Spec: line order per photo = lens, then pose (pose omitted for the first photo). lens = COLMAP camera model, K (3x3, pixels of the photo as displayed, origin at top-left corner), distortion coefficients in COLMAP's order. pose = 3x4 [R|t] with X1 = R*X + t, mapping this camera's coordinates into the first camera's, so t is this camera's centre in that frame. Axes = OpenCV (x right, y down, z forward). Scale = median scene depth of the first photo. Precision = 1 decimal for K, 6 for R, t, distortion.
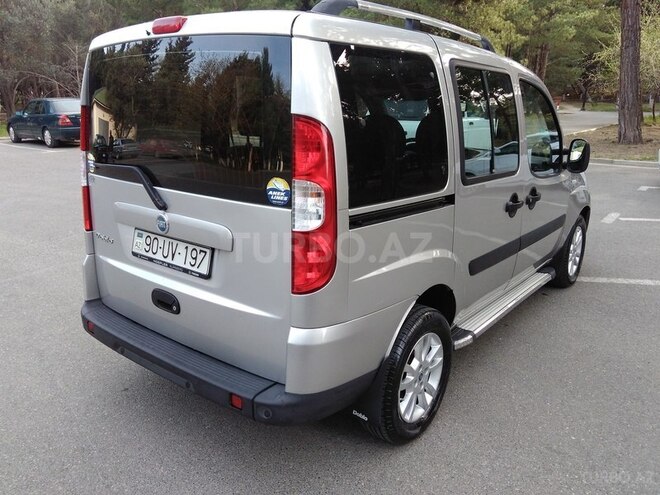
lens RADIAL K [[525.1, 0, 331.0], [0, 525.1, 243.8], [0, 0, 1]] dist [0.099790, -0.117853]
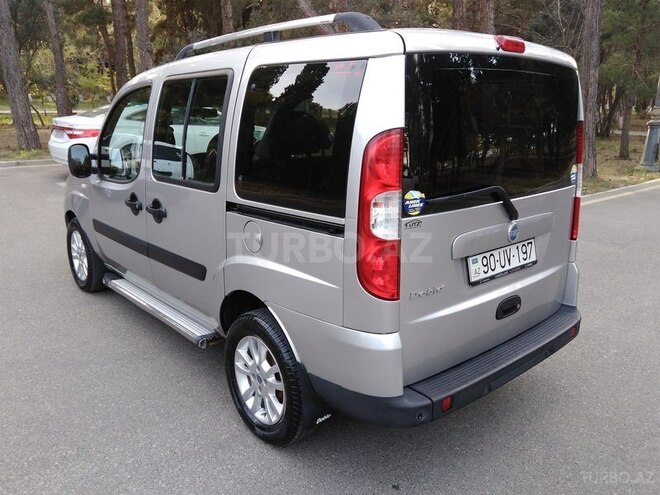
lens RADIAL K [[525.1, 0, 331.0], [0, 525.1, 243.8], [0, 0, 1]] dist [0.099790, -0.117853]
pose [[0.181269, -0.258512, 0.948848, -1.388014], [0.251065, 0.945026, 0.209507, -0.328681], [-0.950846, 0.200246, 0.236207, 1.104144]]
